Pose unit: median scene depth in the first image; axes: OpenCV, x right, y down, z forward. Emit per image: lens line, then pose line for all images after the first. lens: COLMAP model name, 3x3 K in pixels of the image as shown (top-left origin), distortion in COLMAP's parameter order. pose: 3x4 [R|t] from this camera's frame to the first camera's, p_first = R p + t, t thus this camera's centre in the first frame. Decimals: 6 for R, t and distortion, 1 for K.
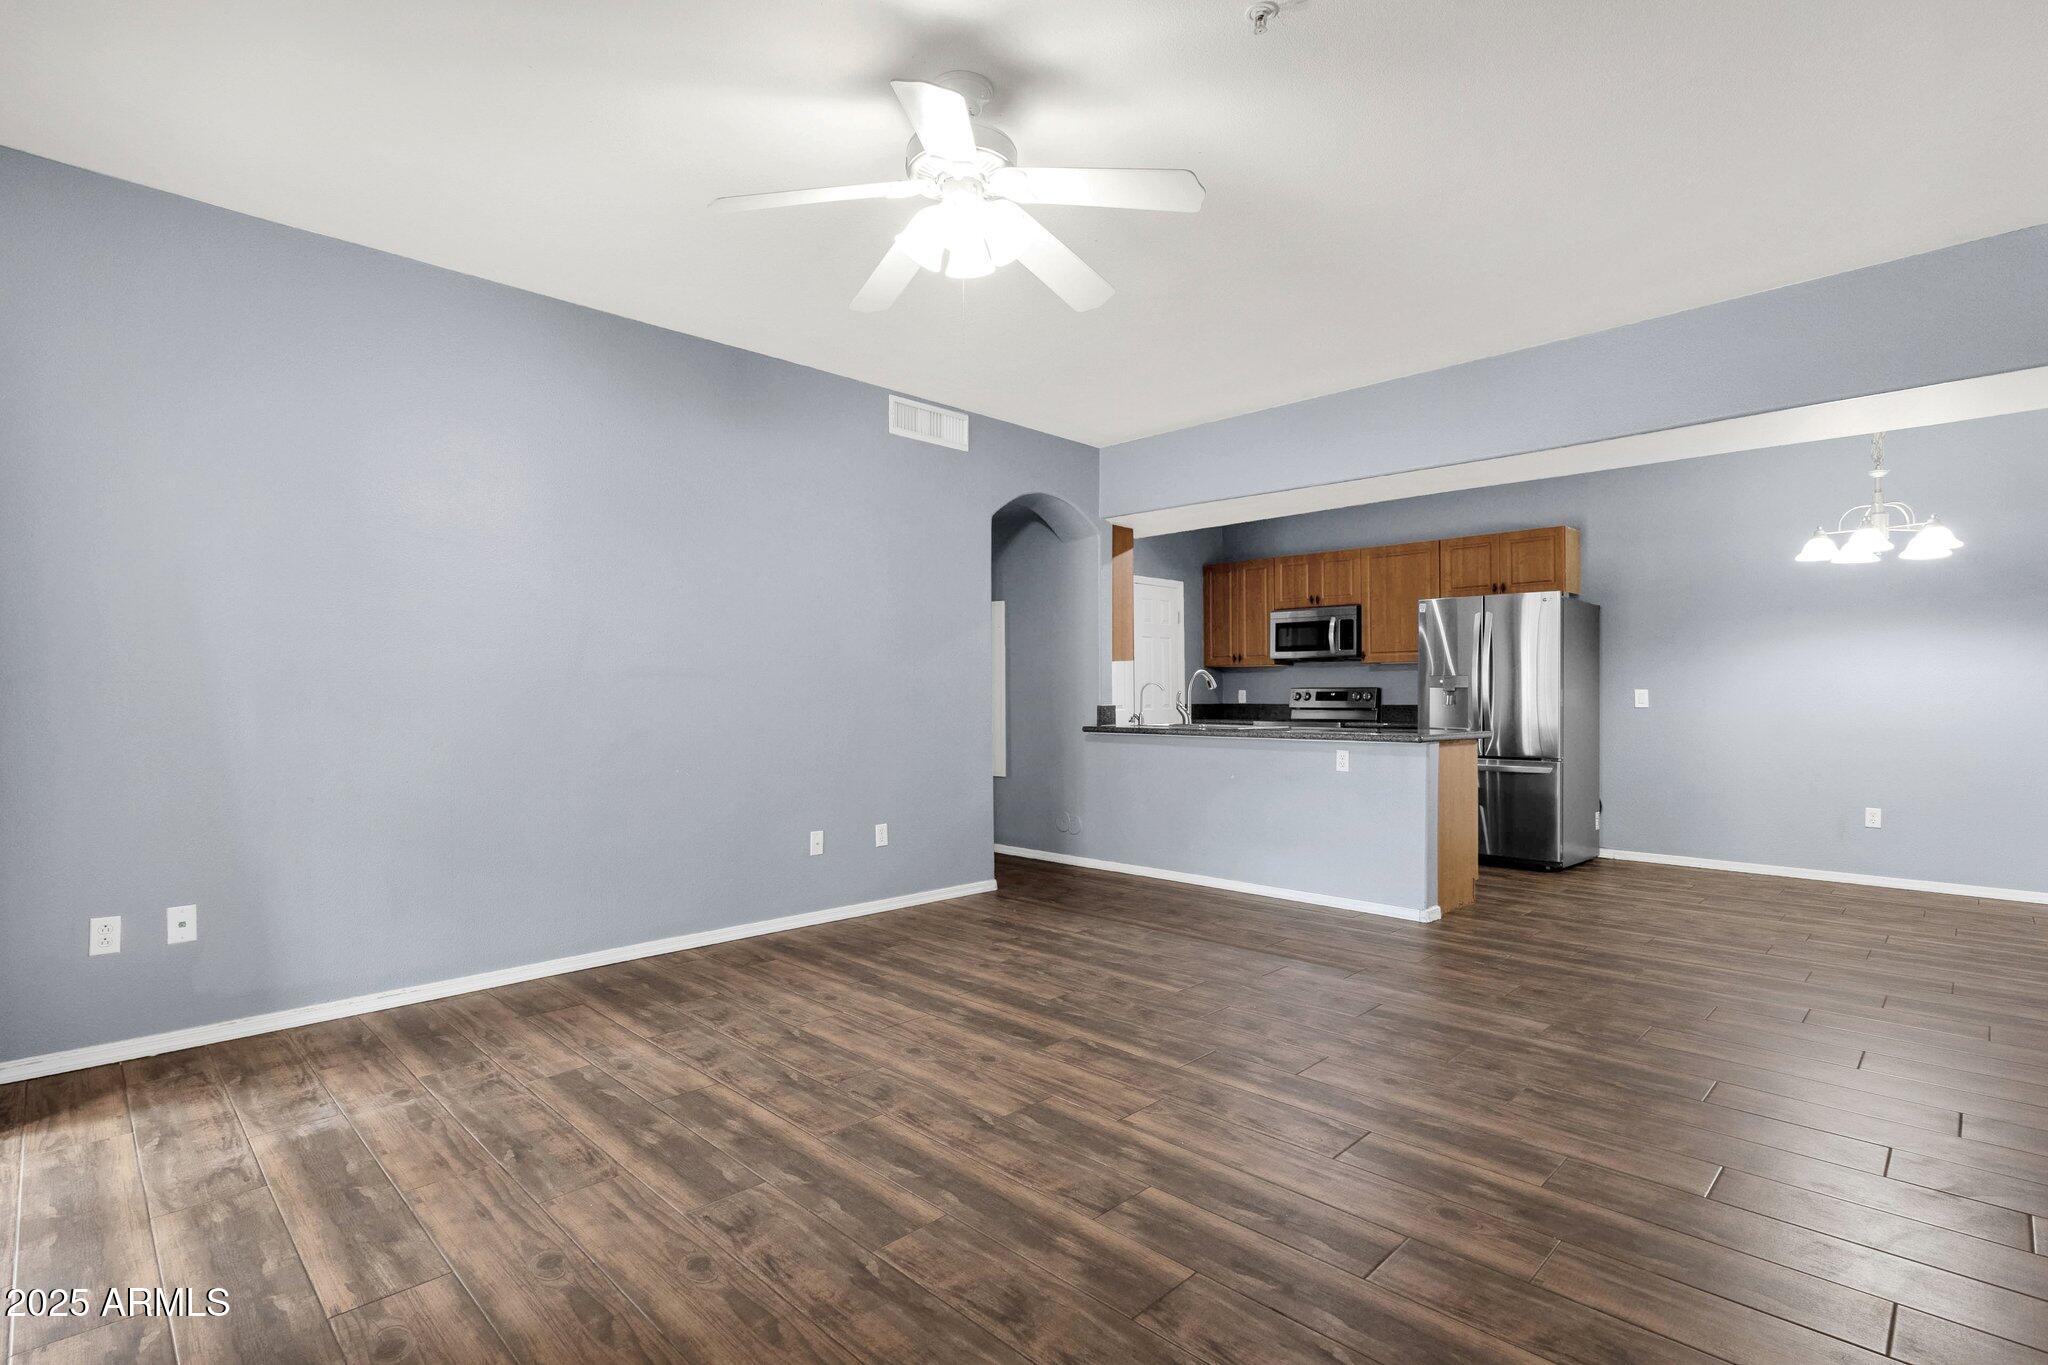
lens RADIAL K [[978.5, 0, 1032.2], [0, 978.5, 680.4], [0, 0, 1]] dist [-0.003793, -0.000073]
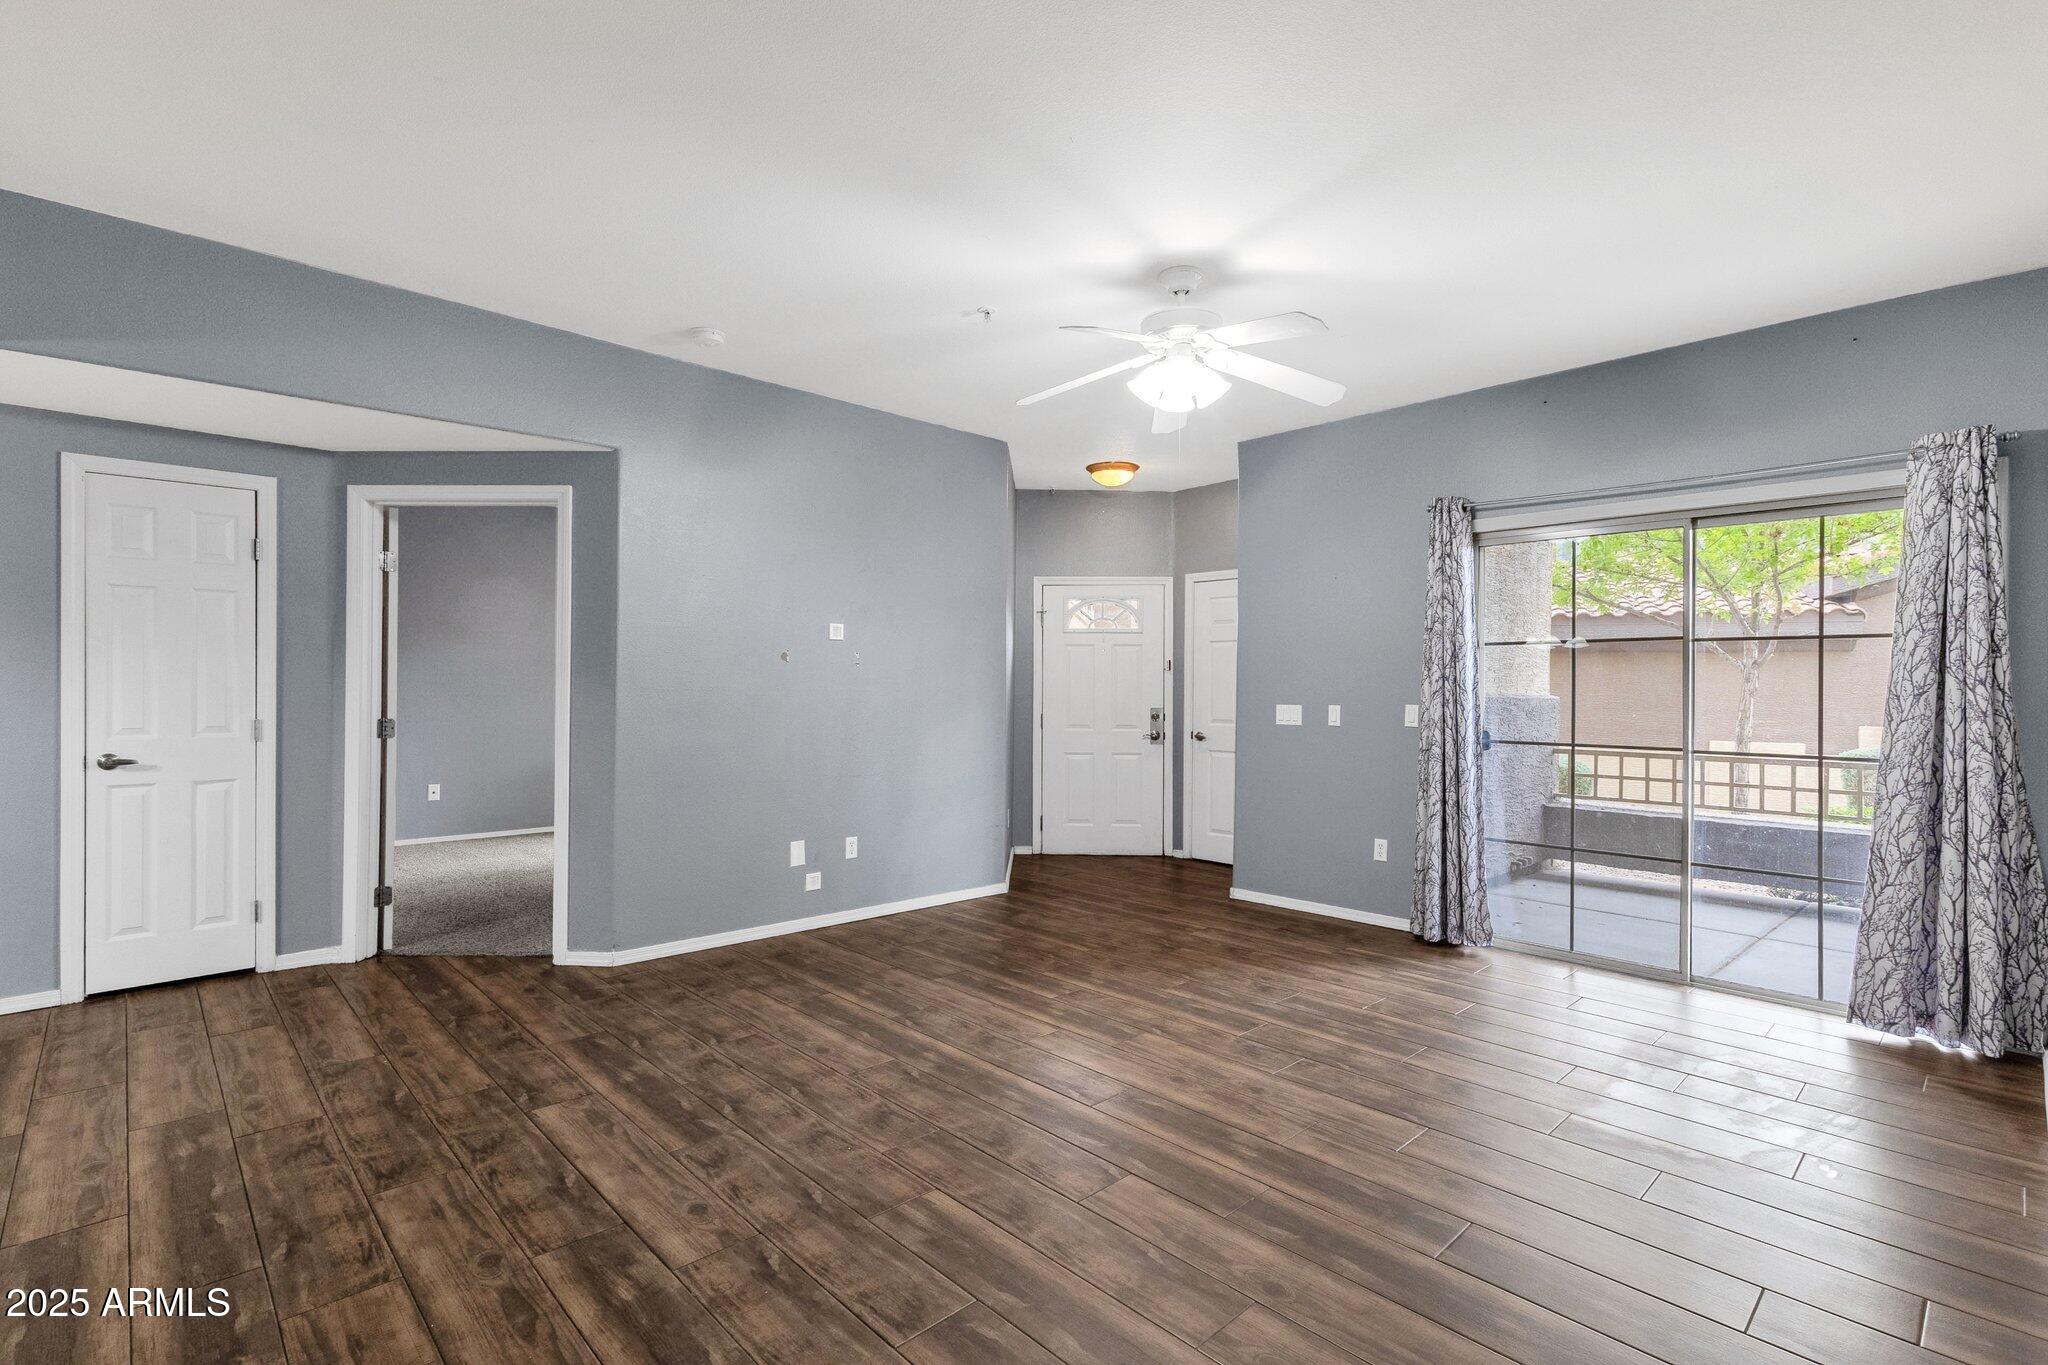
lens RADIAL K [[944.6, 0, 1019.8], [0, 944.6, 682.1], [0, 0, 1]] dist [0.004452, 0.000871]
pose [[-0.999226, -0.010152, 0.038016, 0.042529], [-0.010797, 0.999800, -0.016811, -0.006307], [-0.037837, -0.017209, -0.999136, 0.977563]]
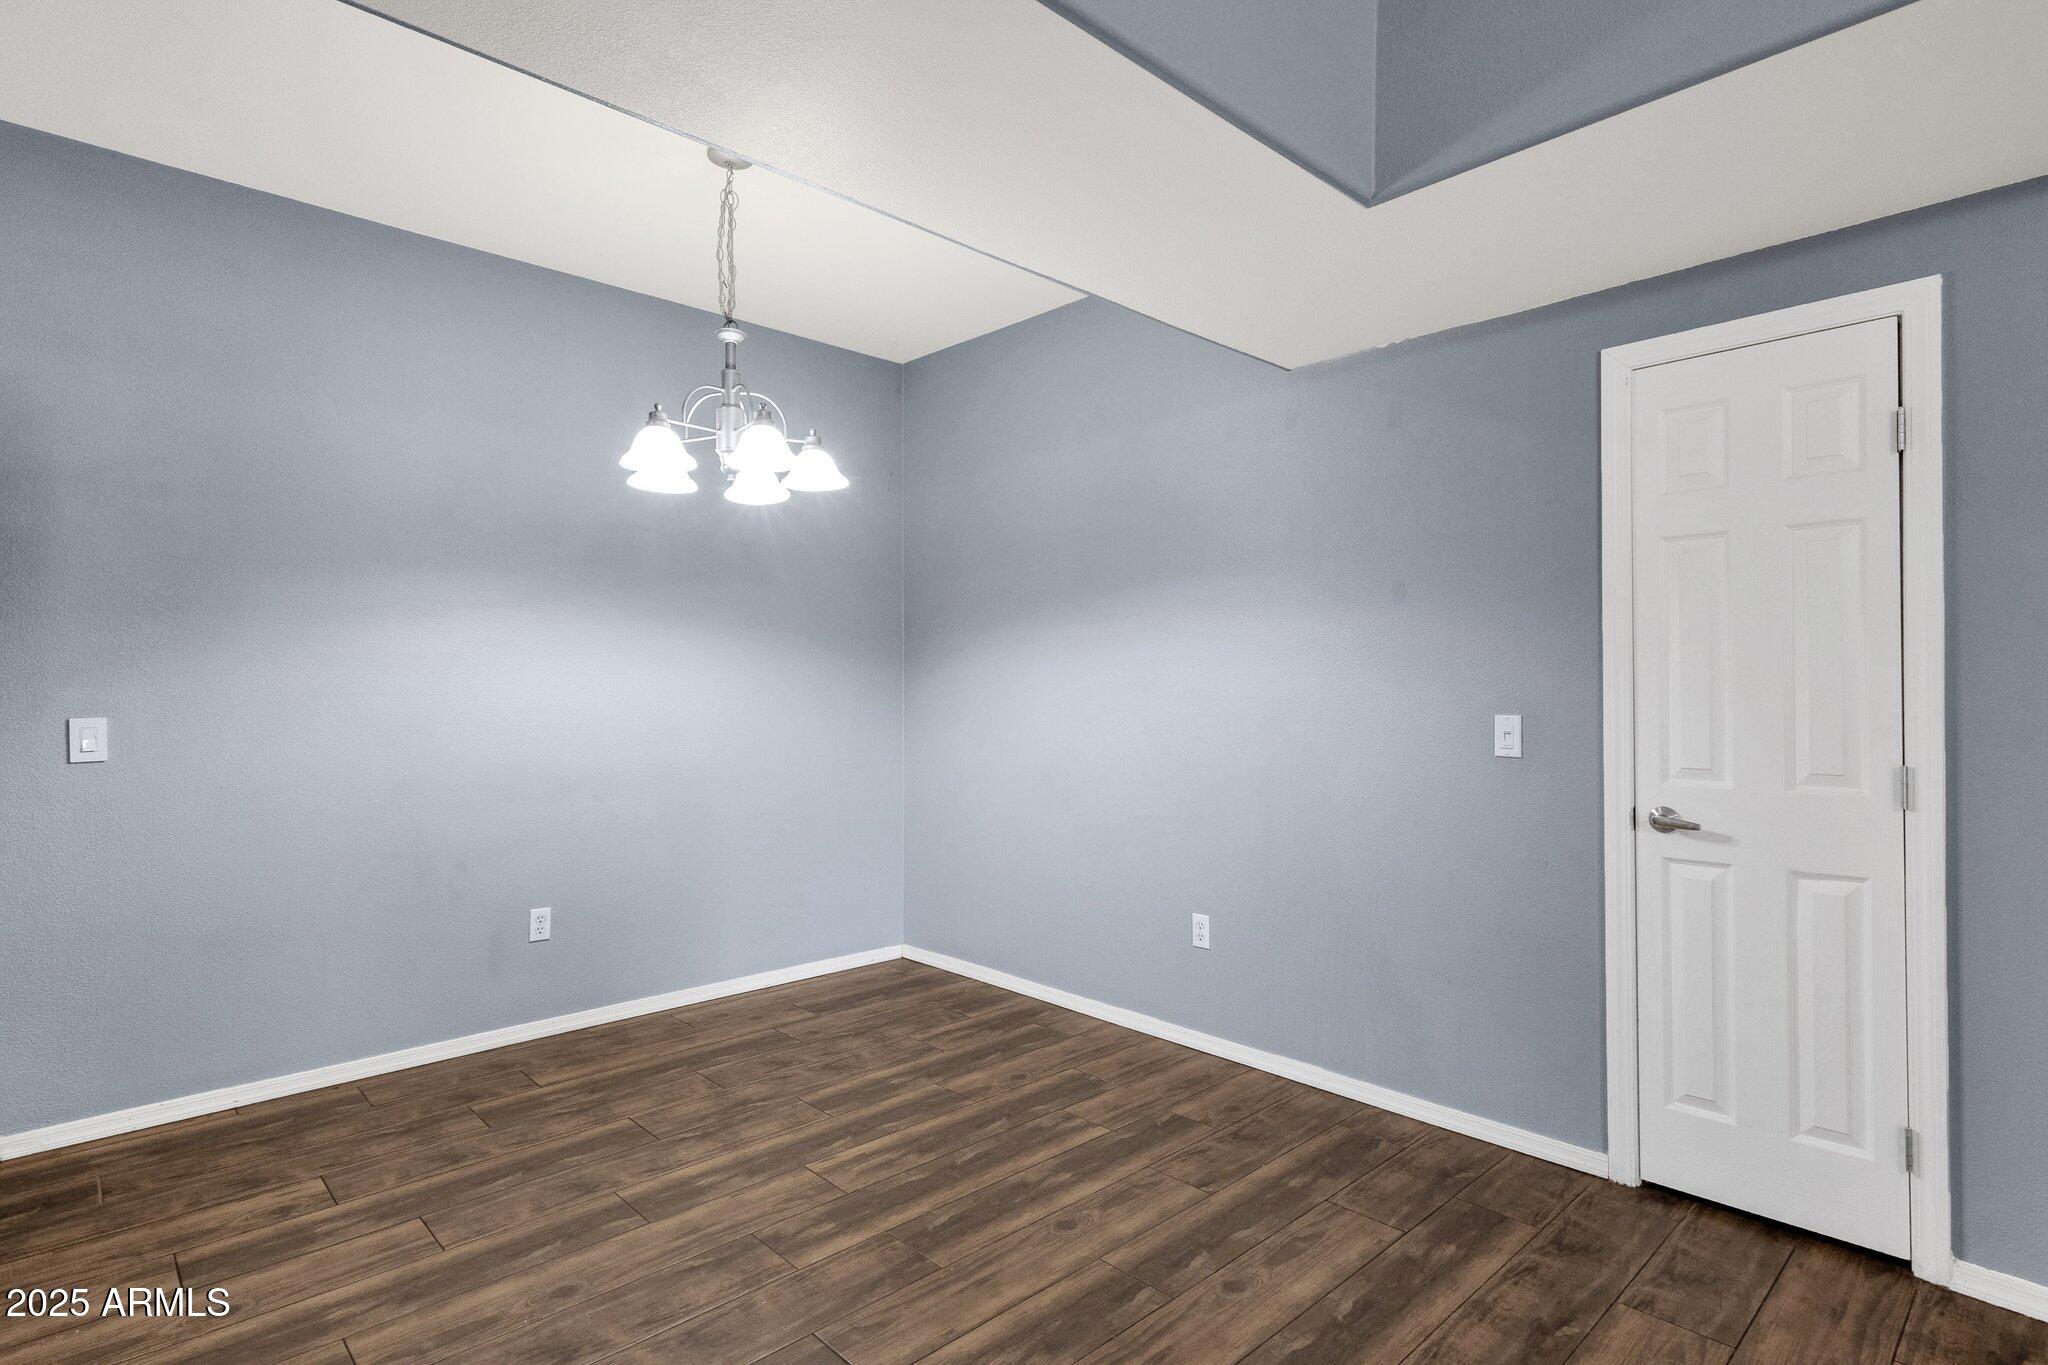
lens RADIAL K [[1032.6, 0, 1012.7], [0, 1032.6, 679.6], [0, 0, 1]] dist [0.007754, -0.000222]
pose [[0.039782, 0.005154, 0.999195, 0.219251], [-0.012794, 0.999907, -0.004648, -0.010333], [-0.999126, -0.012598, 0.039845, 0.639797]]
